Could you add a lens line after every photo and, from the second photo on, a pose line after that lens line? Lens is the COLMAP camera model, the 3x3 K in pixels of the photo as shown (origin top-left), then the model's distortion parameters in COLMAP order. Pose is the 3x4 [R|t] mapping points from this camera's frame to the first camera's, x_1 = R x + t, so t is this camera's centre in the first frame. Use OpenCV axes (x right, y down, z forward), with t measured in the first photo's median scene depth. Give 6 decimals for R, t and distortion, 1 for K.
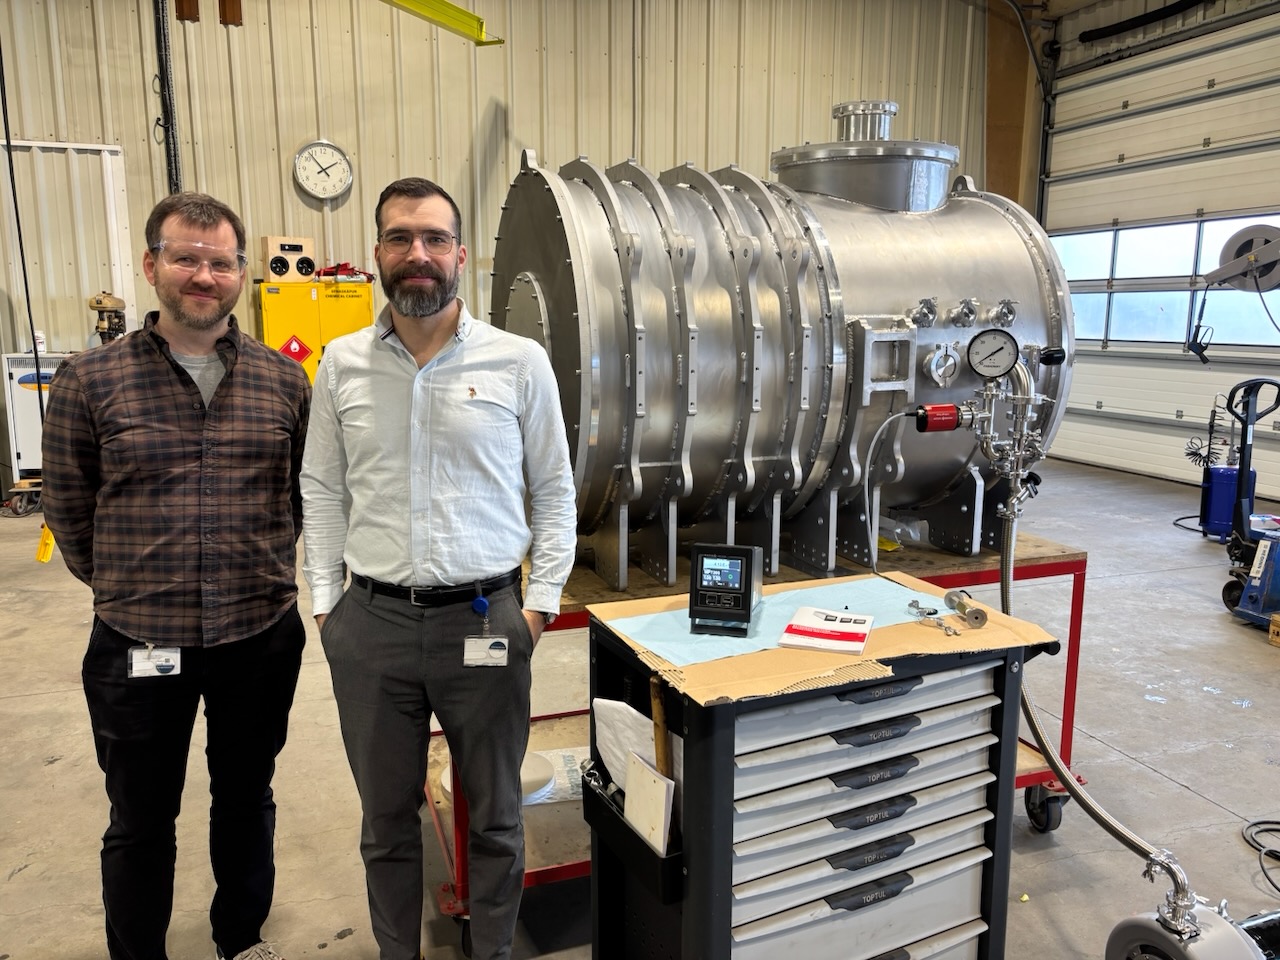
lens RADIAL K [[967.0, 0, 645.8], [0, 967.0, 490.2], [0, 0, 1]] dist [0.049521, -0.048755]
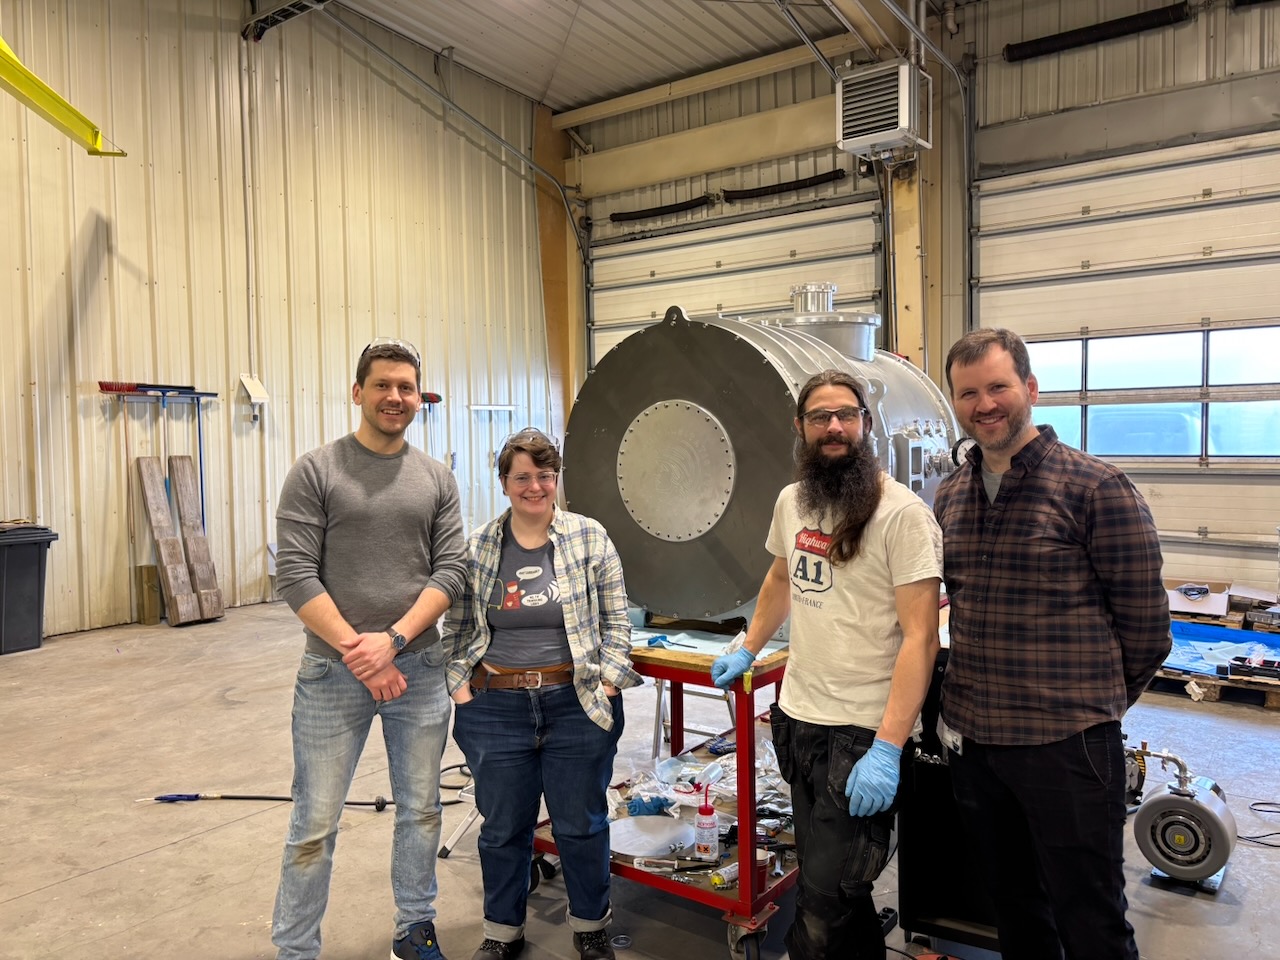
lens RADIAL K [[967.0, 0, 631.7], [0, 967.0, 481.6], [0, 0, 1]] dist [0.049521, -0.048755]
pose [[0.841019, -0.038427, 0.539639, -0.258197], [0.111877, 0.988266, -0.103986, -0.000809], [-0.529311, 0.147828, 0.835450, 0.009107]]
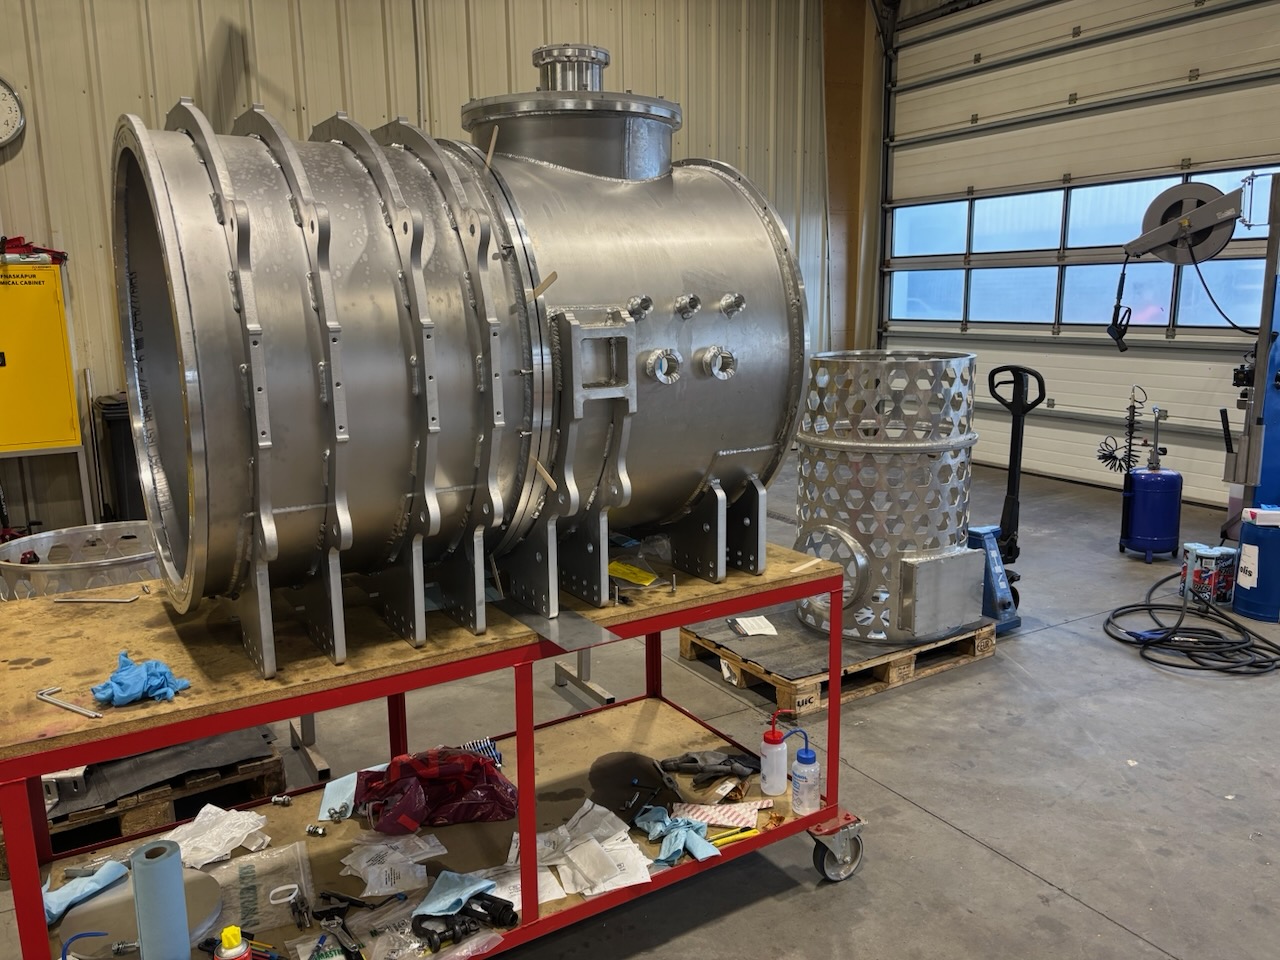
lens RADIAL K [[967.0, 0, 632.2], [0, 967.0, 478.6], [0, 0, 1]] dist [0.049521, -0.048755]
pose [[0.982655, -0.049199, 0.178799, 0.001287], [0.048010, 0.998787, 0.010974, -0.041086], [-0.179122, -0.002199, 0.983824, 0.208103]]
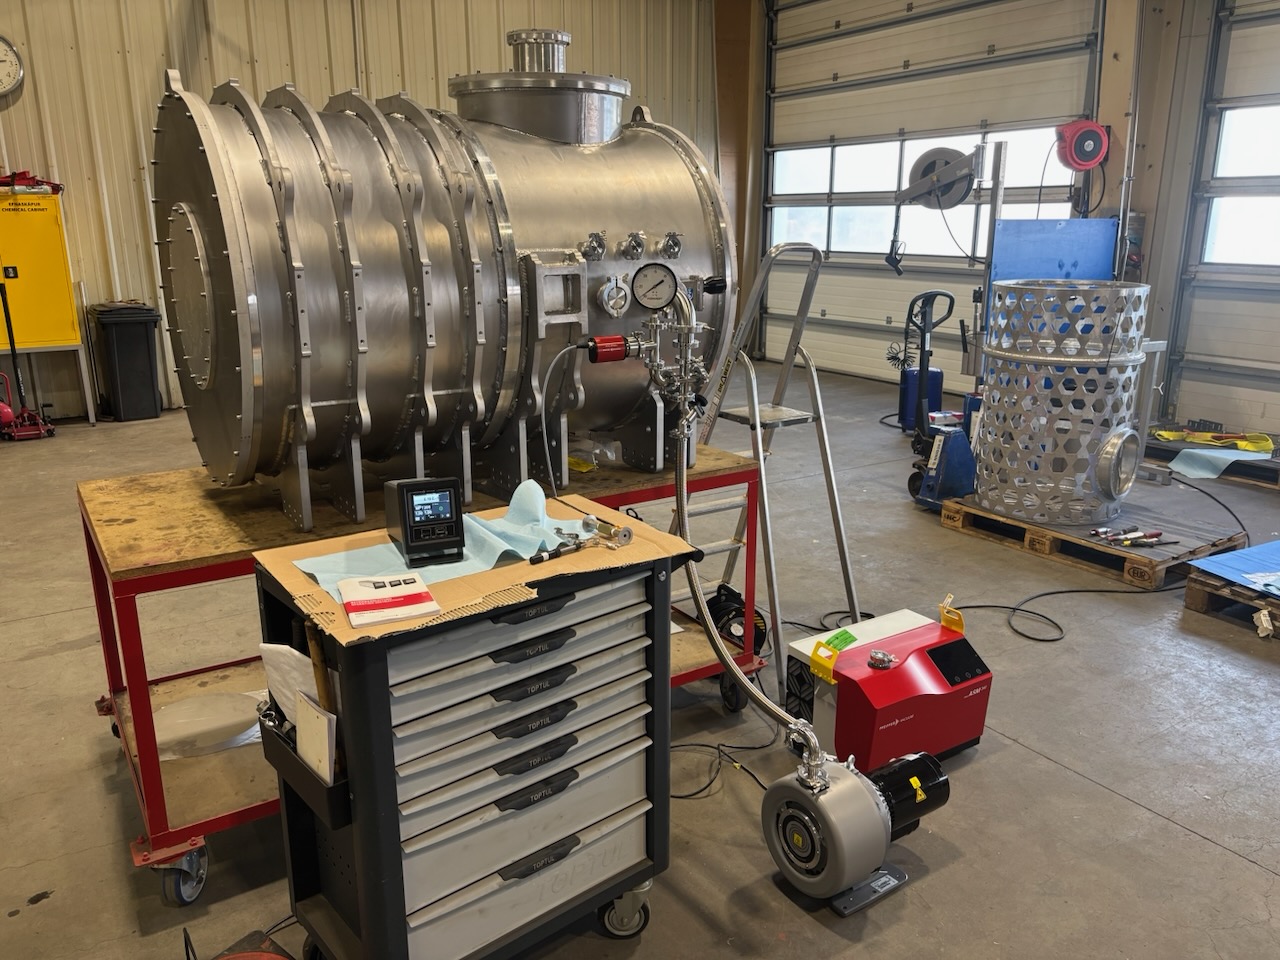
lens RADIAL K [[967.0, 0, 641.1], [0, 967.0, 482.2], [0, 0, 1]] dist [0.049521, -0.048755]
pose [[0.973870, -0.061775, 0.218541, 0.028098], [0.043308, 0.995151, 0.088311, -0.005898], [-0.222937, -0.076539, 0.971823, -0.014755]]
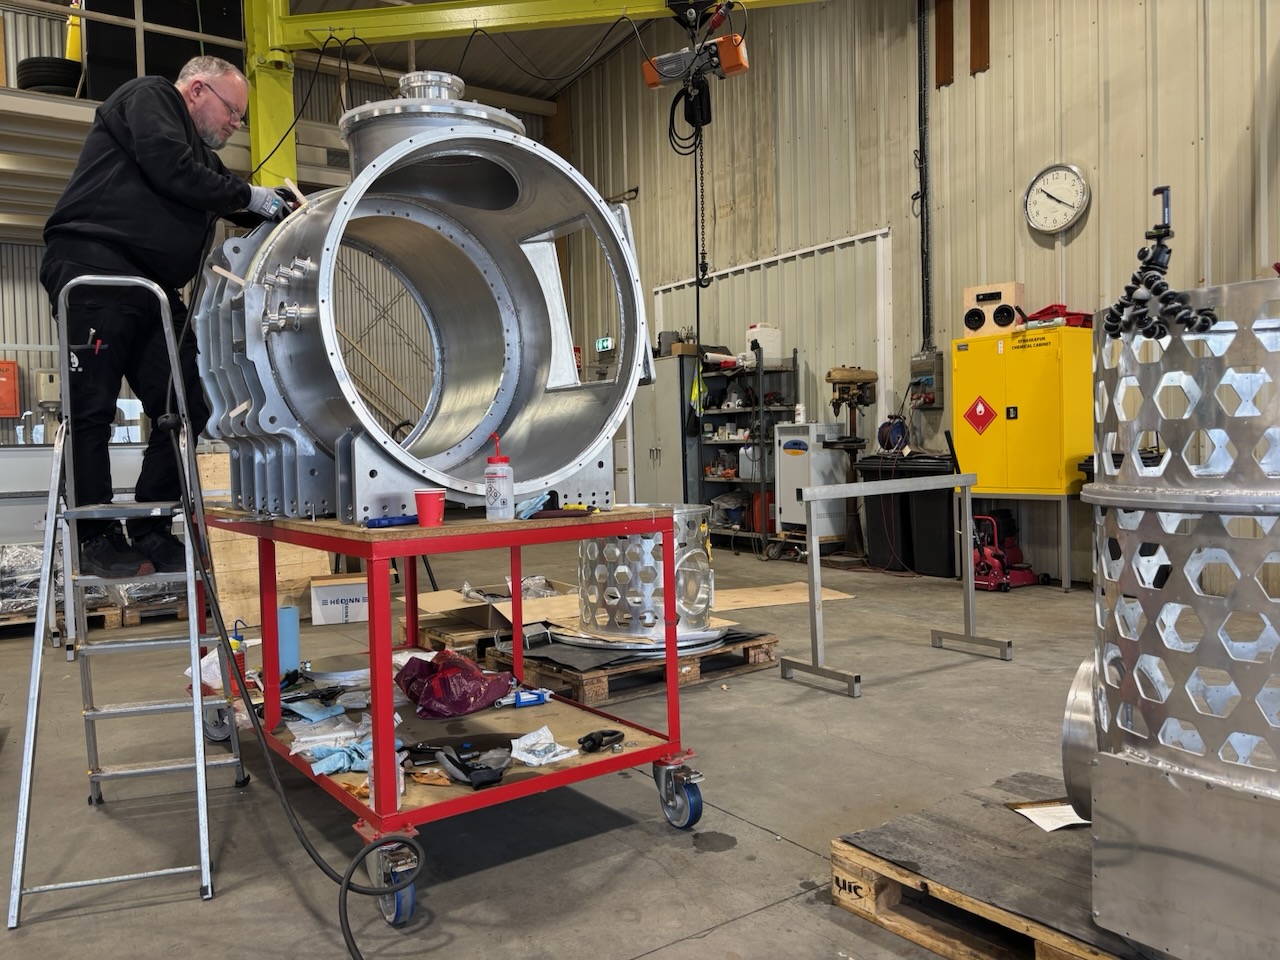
lens RADIAL K [[967.0, 0, 643.2], [0, 967.0, 482.8], [0, 0, 1]] dist [0.049521, -0.048755]
pose [[0.271121, 0.028938, -0.962110, 0.398557], [-0.144932, 0.989380, -0.011083, -0.029269], [0.951571, 0.142446, 0.272436, 0.491063]]
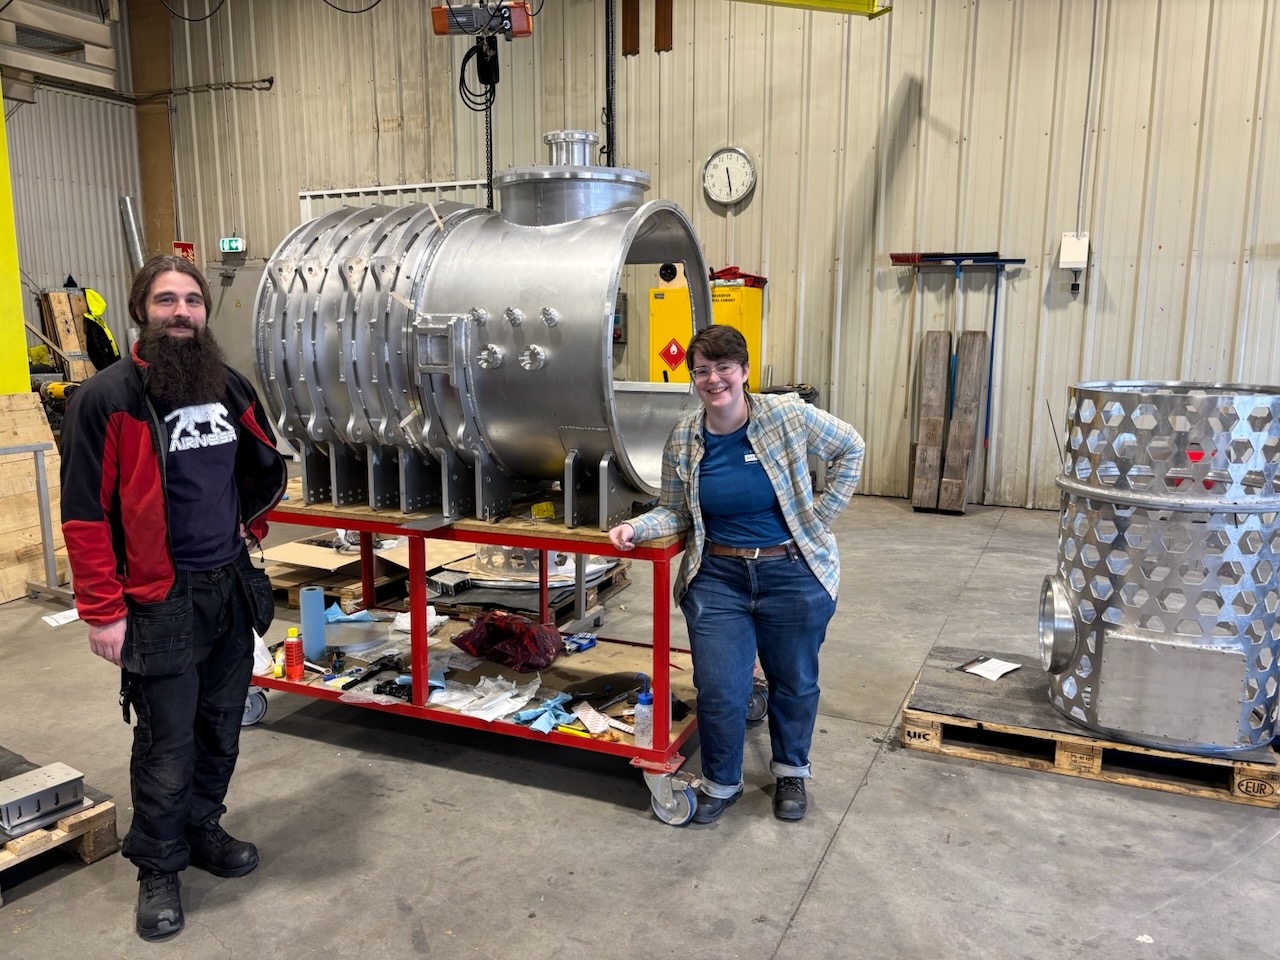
lens RADIAL K [[967.0, 0, 641.0], [0, 967.0, 469.6], [0, 0, 1]] dist [0.049521, -0.048755]
pose [[0.714971, 0.109263, -0.690563, 0.352016], [-0.125483, 0.991728, 0.026996, -0.041704], [0.687801, 0.067353, 0.722768, 0.232825]]
